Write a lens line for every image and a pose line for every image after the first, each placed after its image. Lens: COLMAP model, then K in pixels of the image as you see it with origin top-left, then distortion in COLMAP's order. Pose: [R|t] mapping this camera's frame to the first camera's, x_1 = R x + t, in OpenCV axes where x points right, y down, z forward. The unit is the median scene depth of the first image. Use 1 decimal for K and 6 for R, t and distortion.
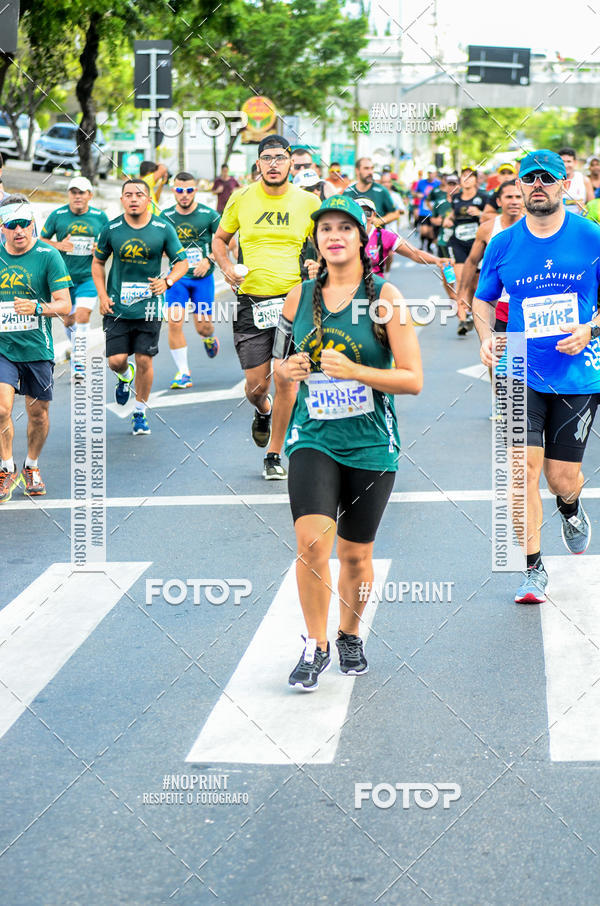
lens RADIAL K [[4409.9, 0, 300.0], [0, 4409.9, 452.8], [0, 0, 1]] dist [0.101904, 0.698788]
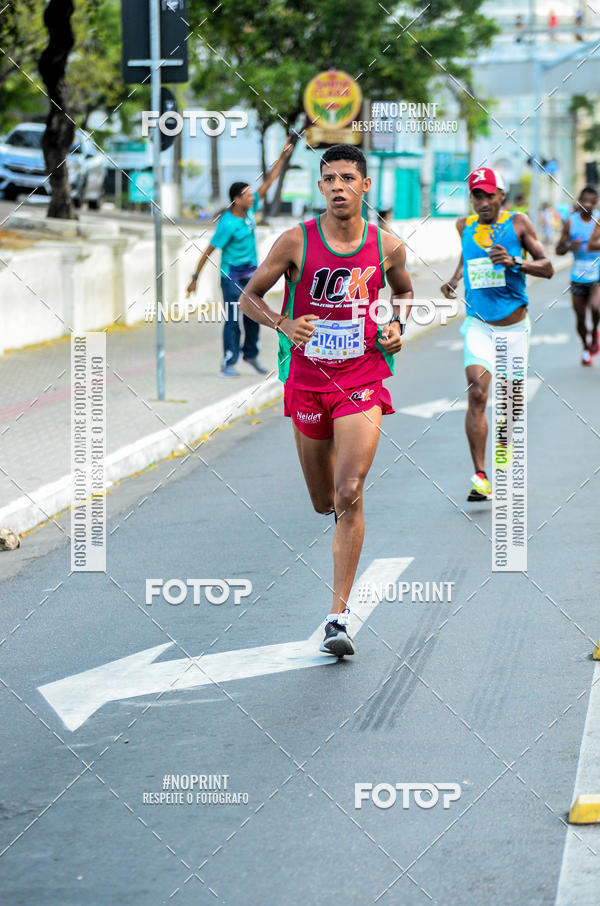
lens RADIAL K [[2889.5, 0, 300.2], [0, 2889.5, 452.6], [0, 0, 1]] dist [0.179872, 0.971268]
pose [[0.999791, -0.018863, -0.007867, -0.011331], [0.019017, 0.999619, 0.020002, -0.034021], [0.007487, -0.020148, 0.999769, 0.570743]]
